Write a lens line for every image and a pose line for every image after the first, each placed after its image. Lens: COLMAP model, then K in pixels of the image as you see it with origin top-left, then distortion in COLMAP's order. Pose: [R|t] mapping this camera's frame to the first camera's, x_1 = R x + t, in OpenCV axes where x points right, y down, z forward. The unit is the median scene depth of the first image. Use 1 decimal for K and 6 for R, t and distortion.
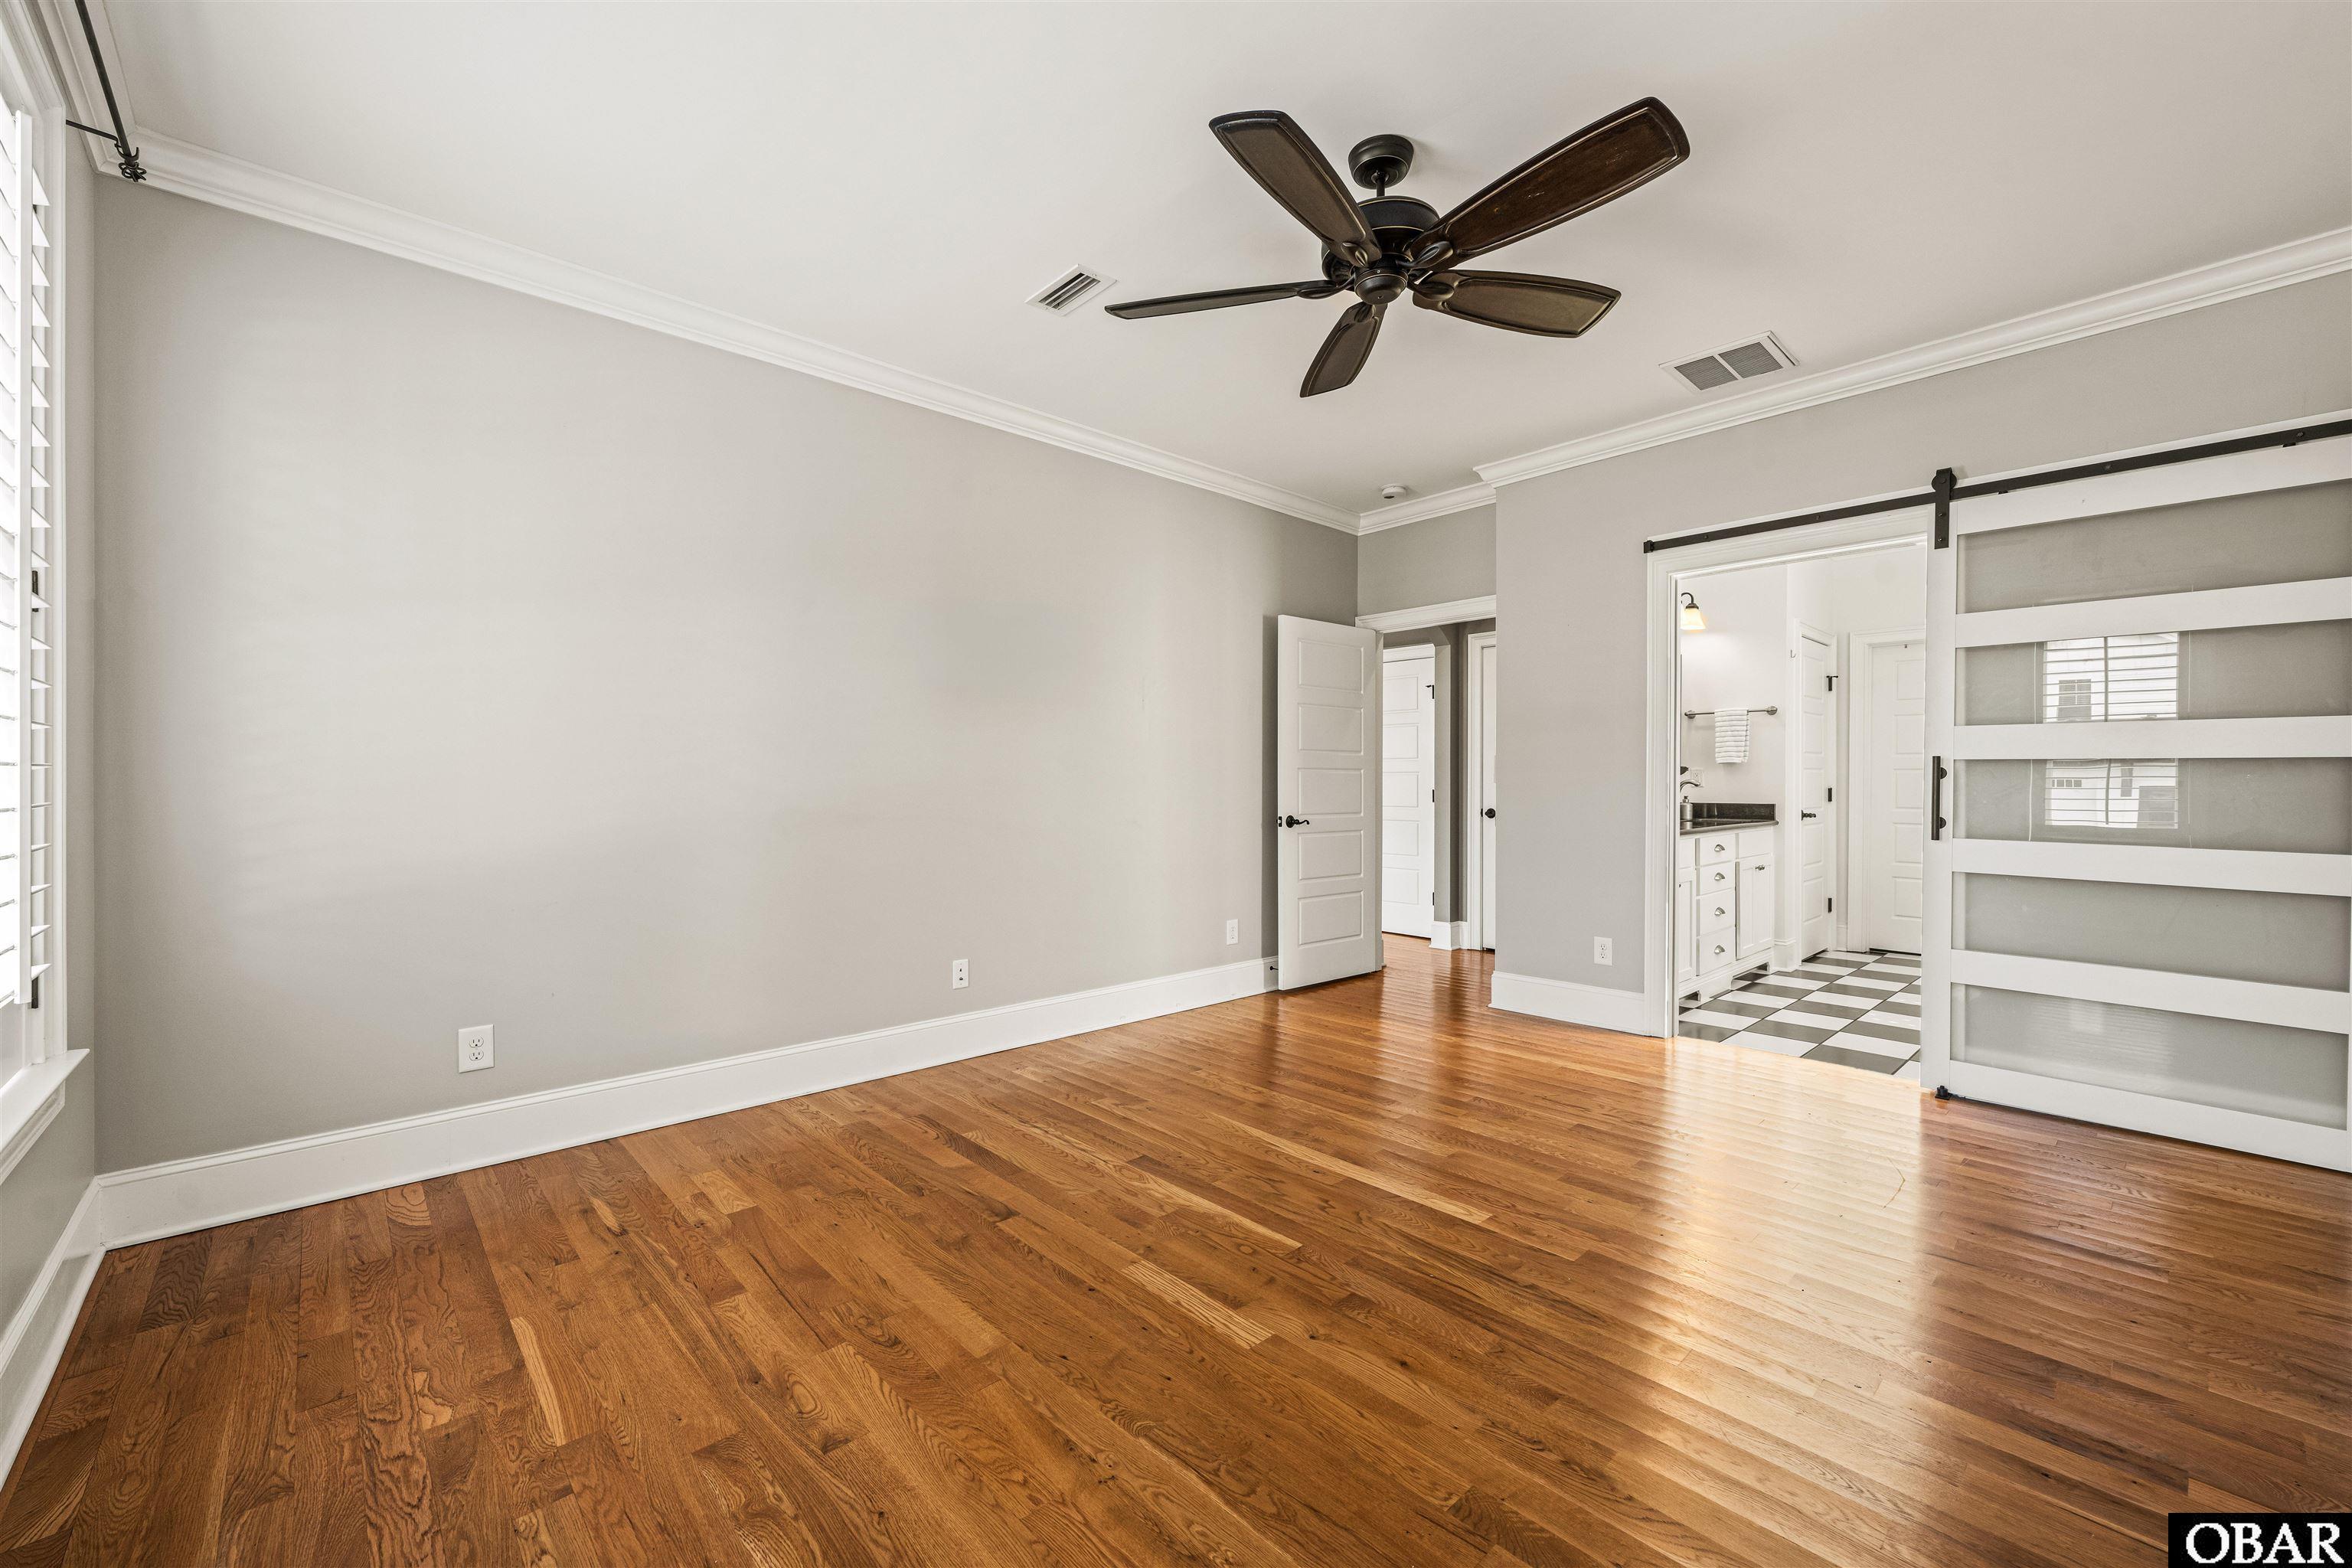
lens RADIAL K [[936.8, 0, 1191.7], [0, 936.8, 788.5], [0, 0, 1]] dist [0.003131, 0.000043]
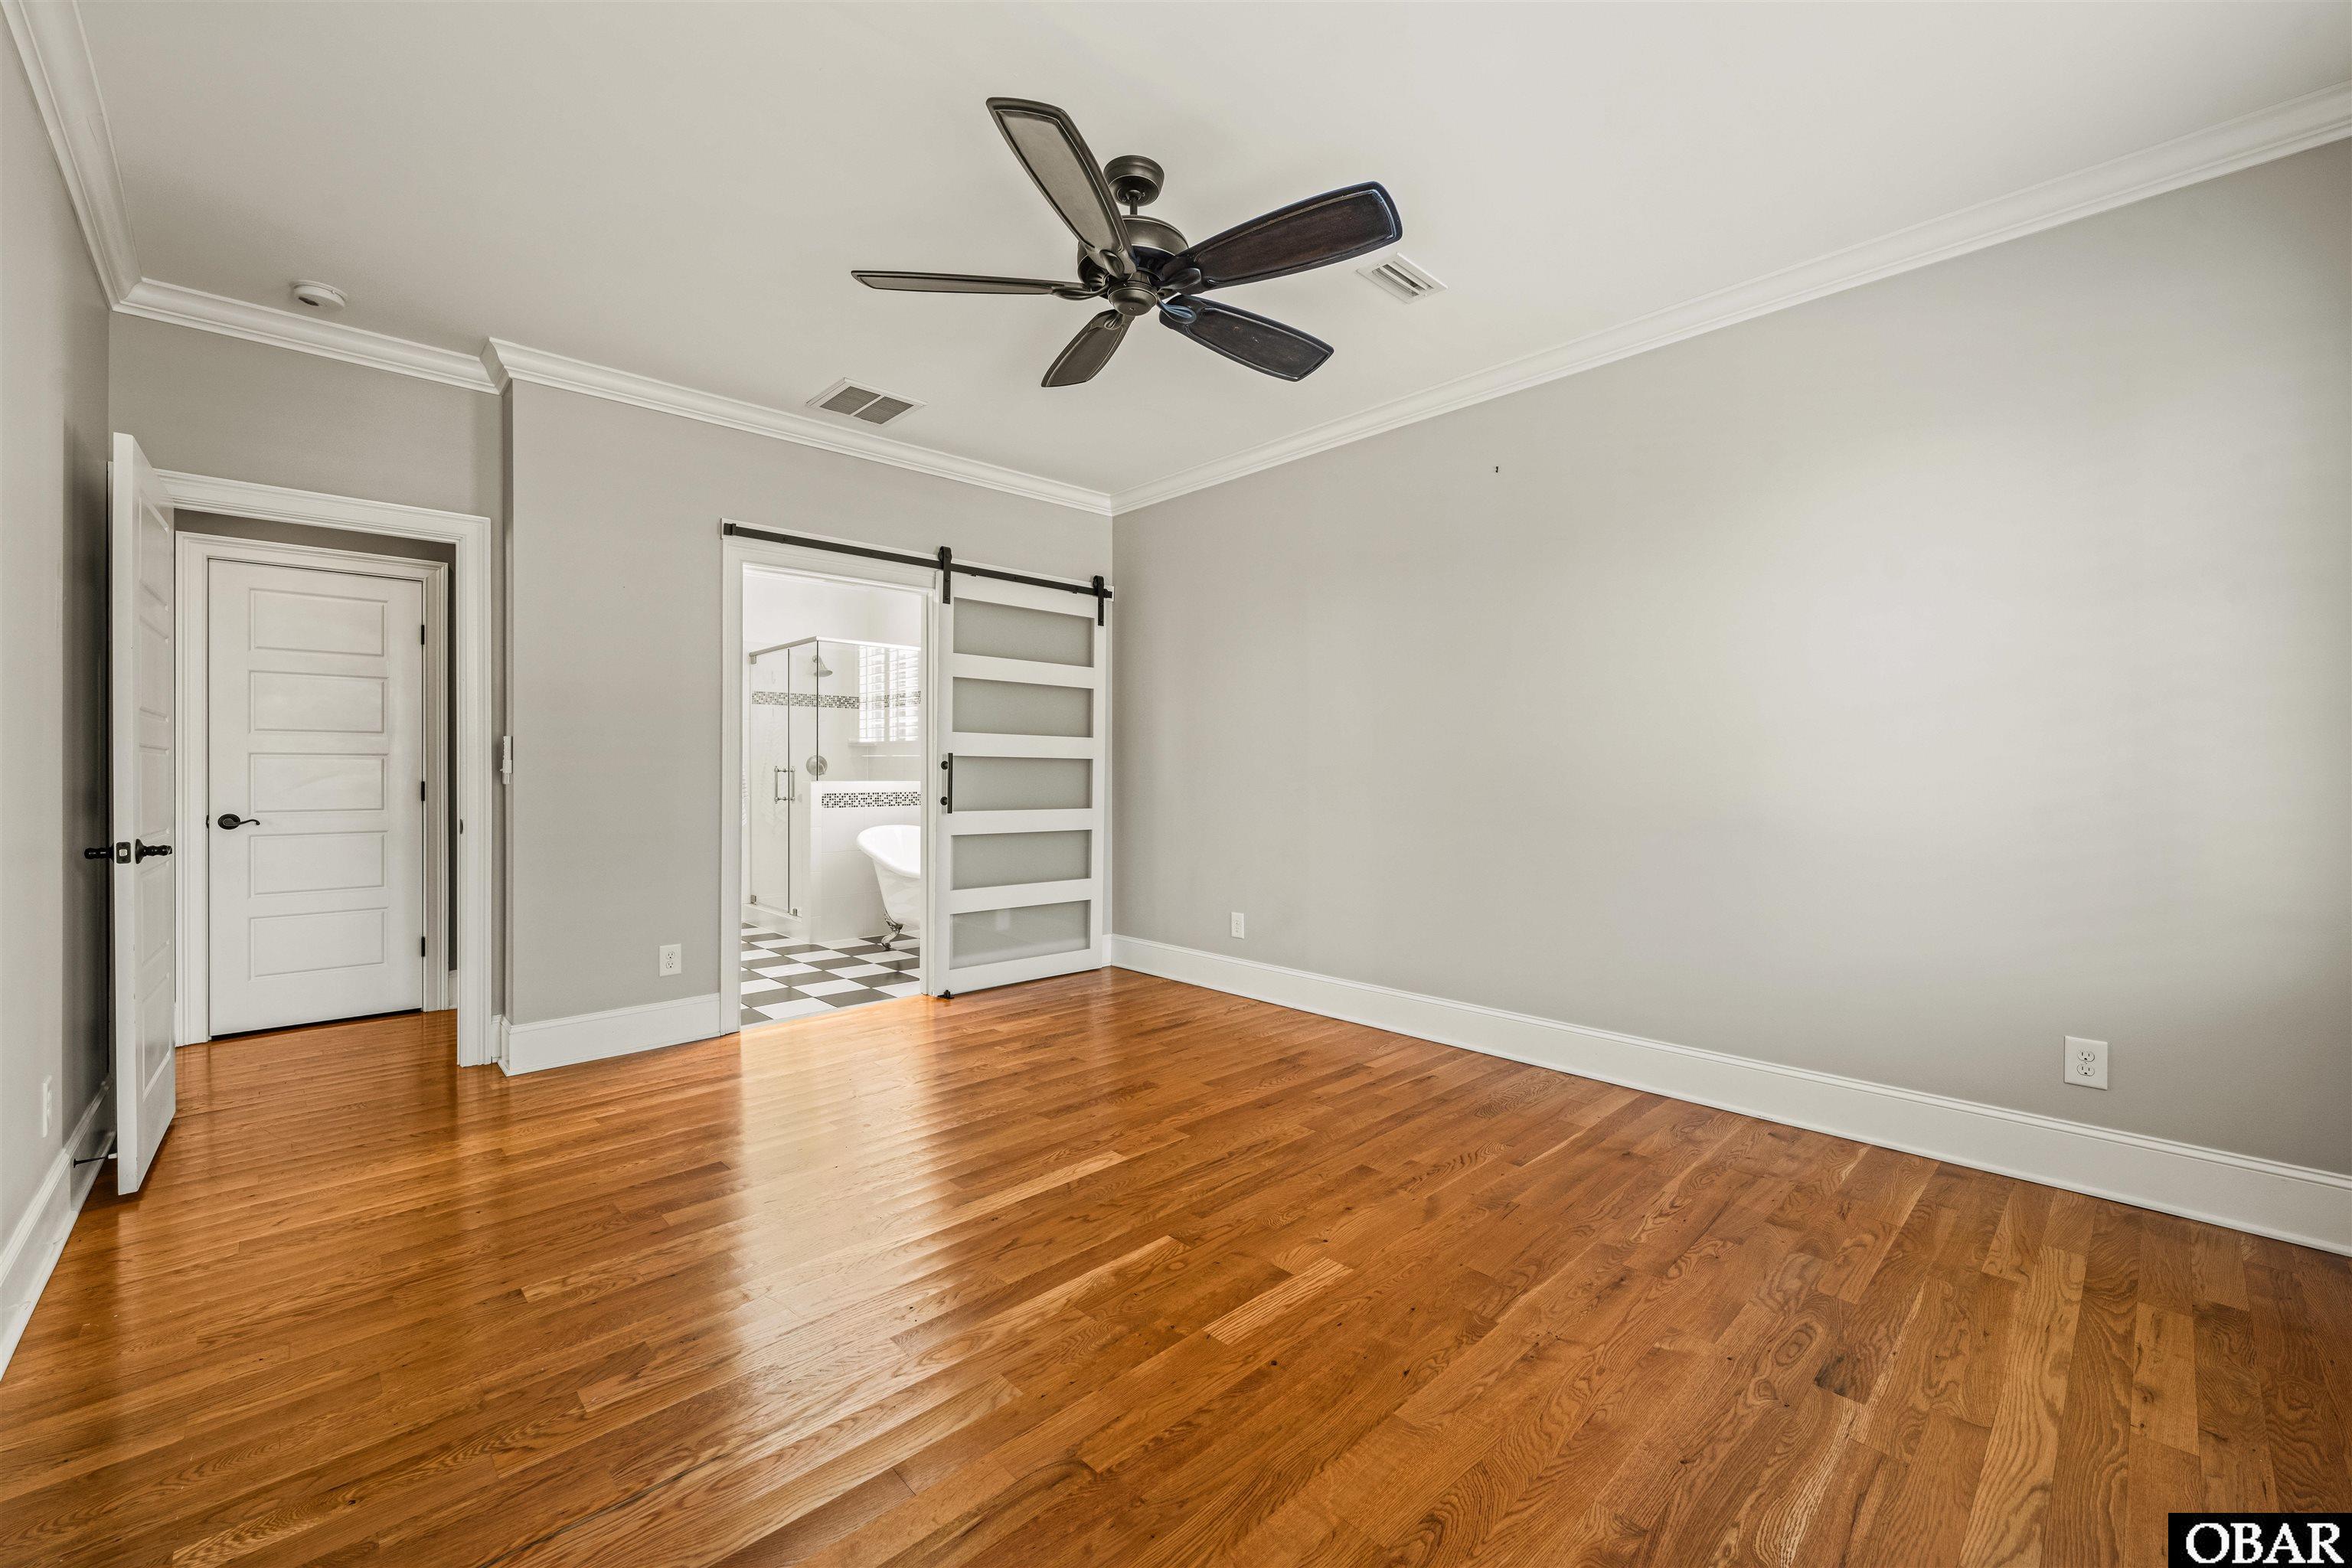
lens RADIAL K [[936.8, 0, 1167.6], [0, 936.8, 776.1], [0, 0, 1]] dist [0.003131, 0.000043]
pose [[0.003609, -0.004644, 0.999983, -0.596249], [0.007812, 0.999959, 0.004616, -0.004317], [-0.999963, 0.007795, 0.003645, 0.675251]]
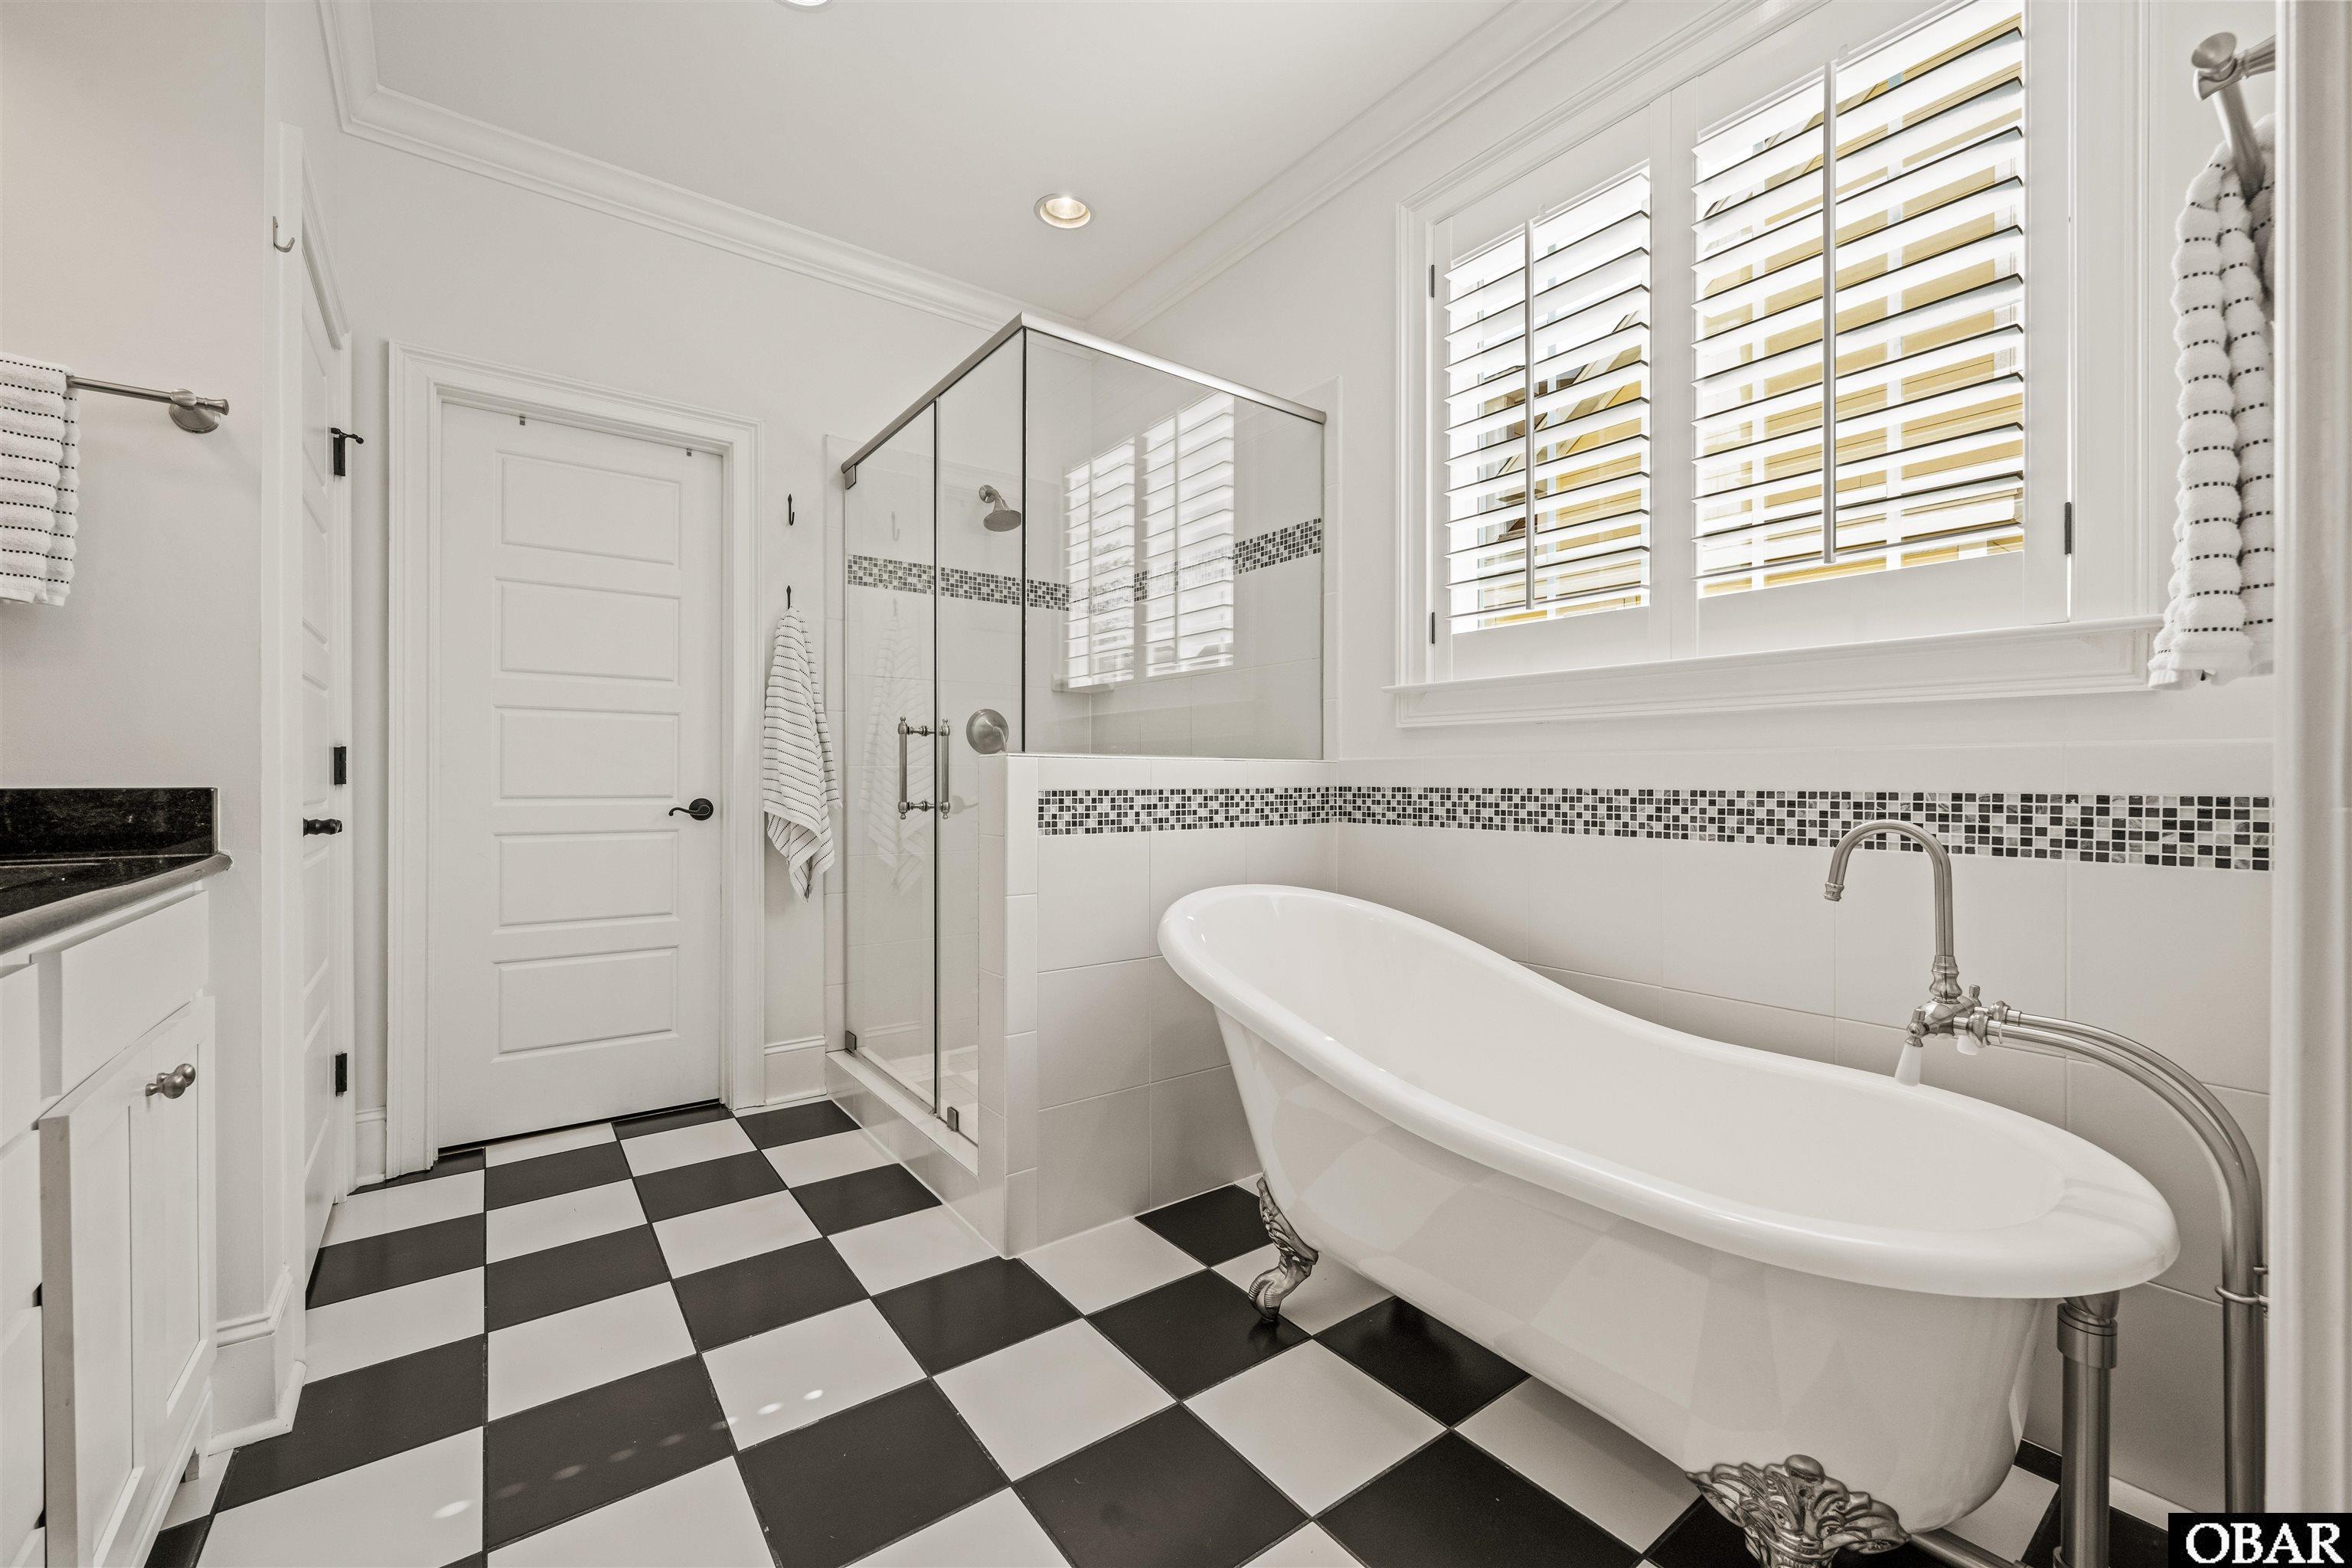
lens RADIAL K [[936.8, 0, 1187.4], [0, 936.8, 775.1], [0, 0, 1]] dist [0.003131, 0.000043]
pose [[0.092791, -0.000477, 0.995686, 0.672200], [0.004961, 0.999988, 0.000017, 0.023785], [-0.995673, 0.004938, 0.092792, 1.220988]]
